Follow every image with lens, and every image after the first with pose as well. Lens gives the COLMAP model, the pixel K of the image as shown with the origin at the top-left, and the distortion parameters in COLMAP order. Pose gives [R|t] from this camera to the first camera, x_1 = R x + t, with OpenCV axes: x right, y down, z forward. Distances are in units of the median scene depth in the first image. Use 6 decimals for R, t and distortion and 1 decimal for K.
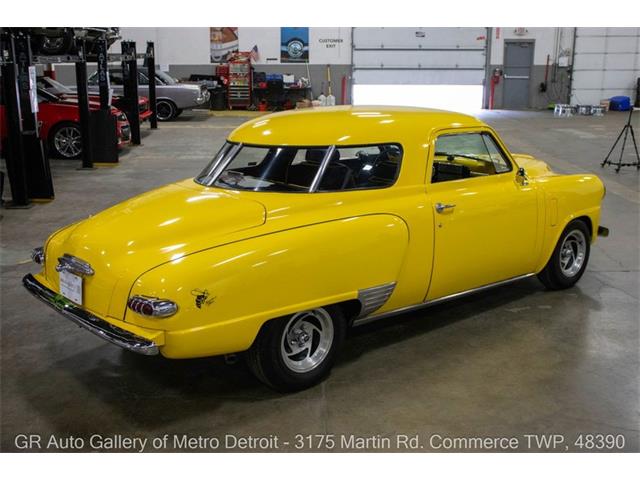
lens RADIAL K [[770.2, 0, 320.0], [0, 770.2, 240.0], [0, 0, 1]] dist [0.015389, 0.059257]
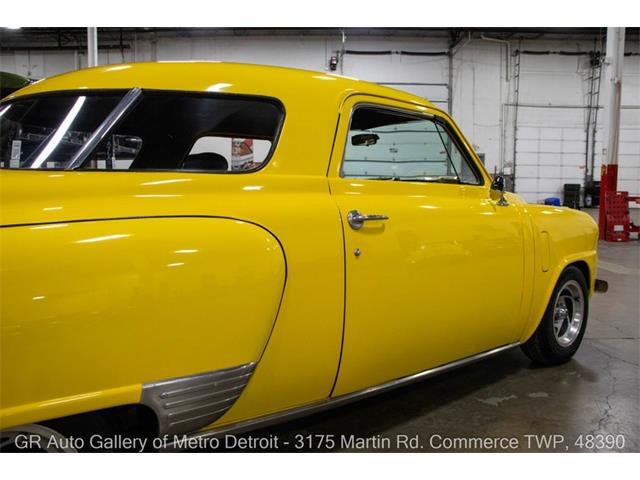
lens RADIAL K [[525.4, 0, 319.1], [0, 525.4, 230.3], [0, 0, 1]] dist [-0.167962, 0.158067]
pose [[0.999254, 0.002594, -0.038542, 0.110969], [-0.008789, 0.986842, -0.161449, 0.018458], [0.037616, 0.161667, 0.986128, 0.496612]]
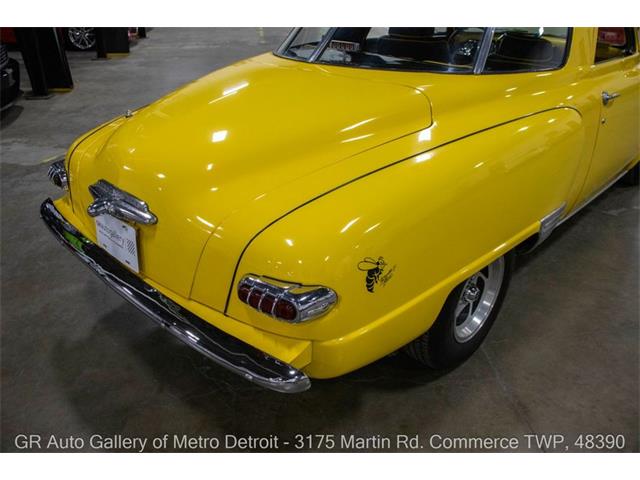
lens RADIAL K [[525.4, 0, 319.1], [0, 525.4, 230.3], [0, 0, 1]] dist [-0.167962, 0.158067]
pose [[0.994354, -0.033136, 0.100805, -0.137089], [0.010154, 0.975347, 0.220445, -0.020339], [-0.105624, -0.218176, 0.970177, 0.398115]]
